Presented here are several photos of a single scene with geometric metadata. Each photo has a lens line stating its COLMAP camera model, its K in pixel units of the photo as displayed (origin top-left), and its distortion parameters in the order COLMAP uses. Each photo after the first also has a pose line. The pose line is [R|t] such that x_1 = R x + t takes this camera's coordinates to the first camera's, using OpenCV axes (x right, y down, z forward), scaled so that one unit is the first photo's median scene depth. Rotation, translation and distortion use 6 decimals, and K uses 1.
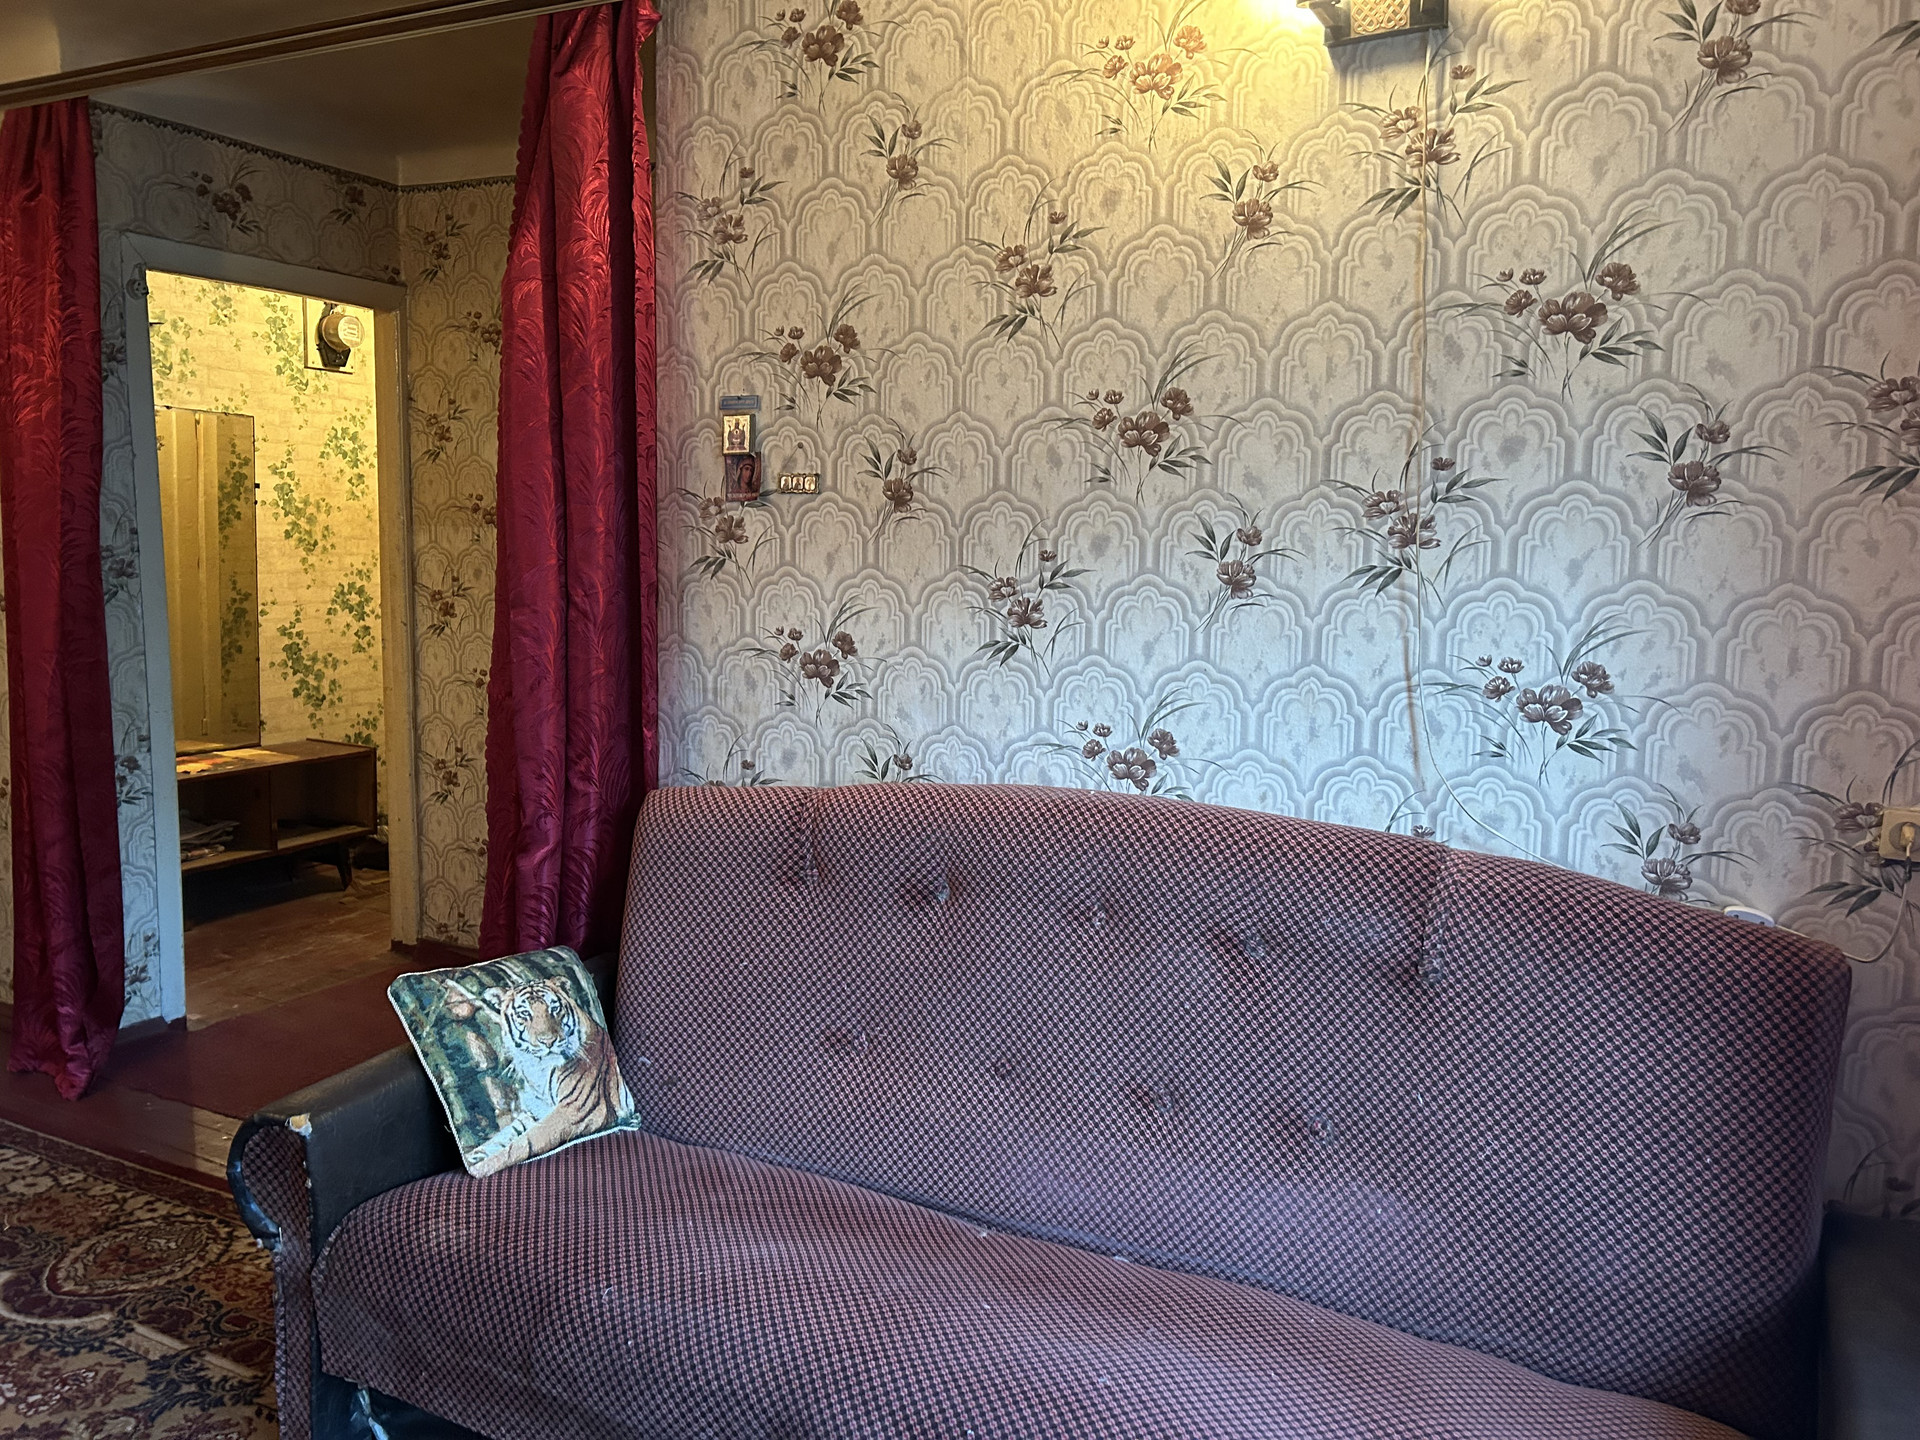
lens RADIAL K [[1438.1, 0, 977.1], [0, 1438.1, 716.1], [0, 0, 1]] dist [0.036270, -0.042536]
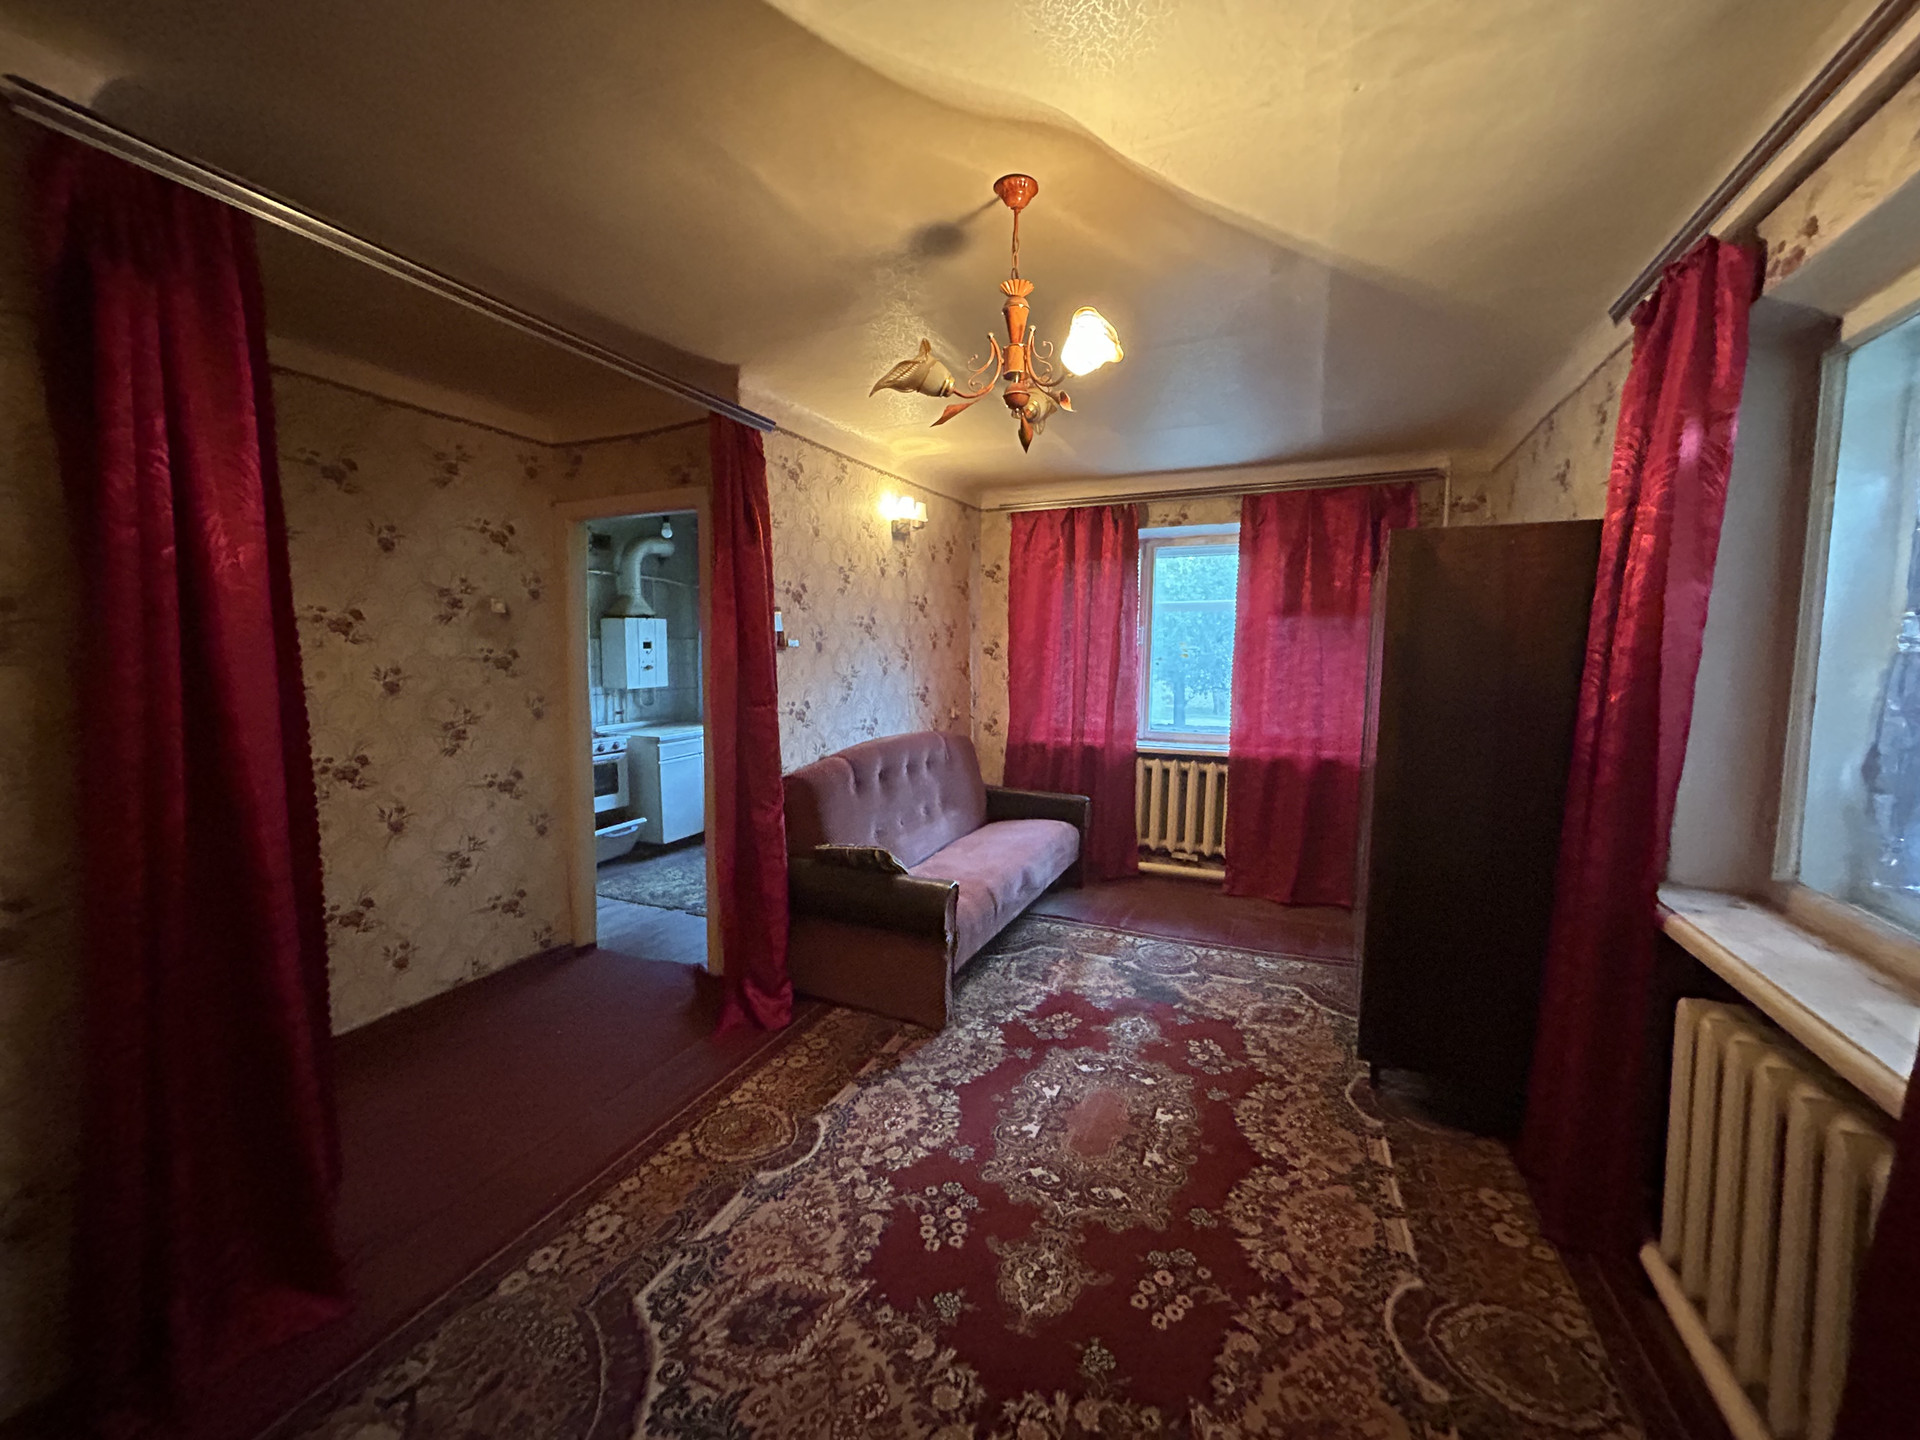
lens RADIAL K [[776.2, 0, 952.7], [0, 776.2, 710.2], [0, 0, 1]] dist [-0.004387, 0.001415]
pose [[-0.064794, -0.099676, 0.992908, -0.993802], [0.119062, 0.987119, 0.106865, -0.105789], [-0.990770, 0.125142, -0.052091, 0.543138]]
